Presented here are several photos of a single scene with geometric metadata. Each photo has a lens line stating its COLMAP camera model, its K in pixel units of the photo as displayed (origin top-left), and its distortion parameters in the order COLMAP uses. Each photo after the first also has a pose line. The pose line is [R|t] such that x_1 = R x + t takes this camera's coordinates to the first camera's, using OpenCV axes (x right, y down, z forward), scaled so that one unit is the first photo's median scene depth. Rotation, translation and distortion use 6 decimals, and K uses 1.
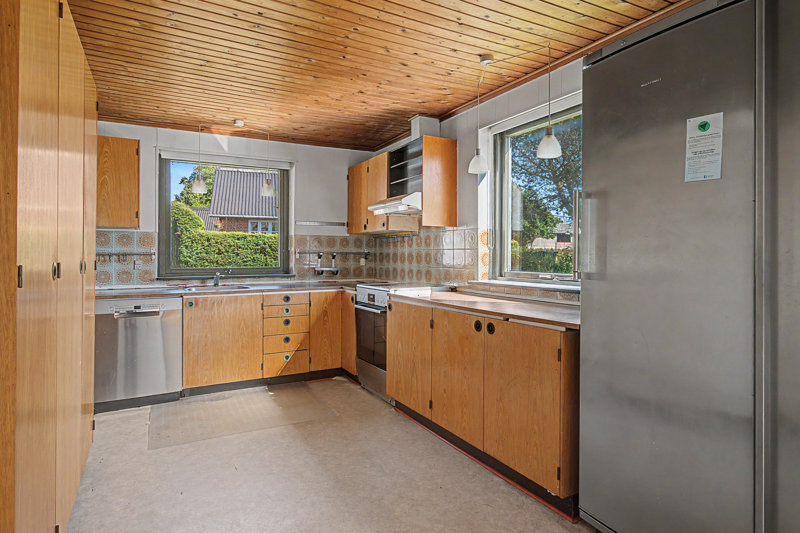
lens RADIAL K [[454.2, 0, 399.3], [0, 454.2, 253.5], [0, 0, 1]] dist [0.001034, 0.002402]
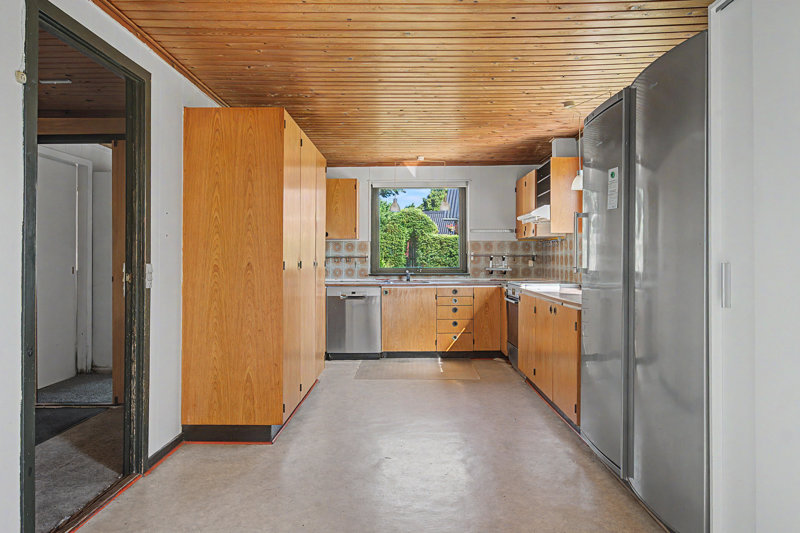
lens RADIAL K [[504.3, 0, 400.9], [0, 504.3, 262.2], [0, 0, 1]] dist [0.000808, 0.001553]
pose [[0.876282, 0.002229, -0.481794, 0.299435], [0.003775, 0.999927, 0.011491, -0.000175], [0.481785, -0.011889, 0.876209, -0.313632]]
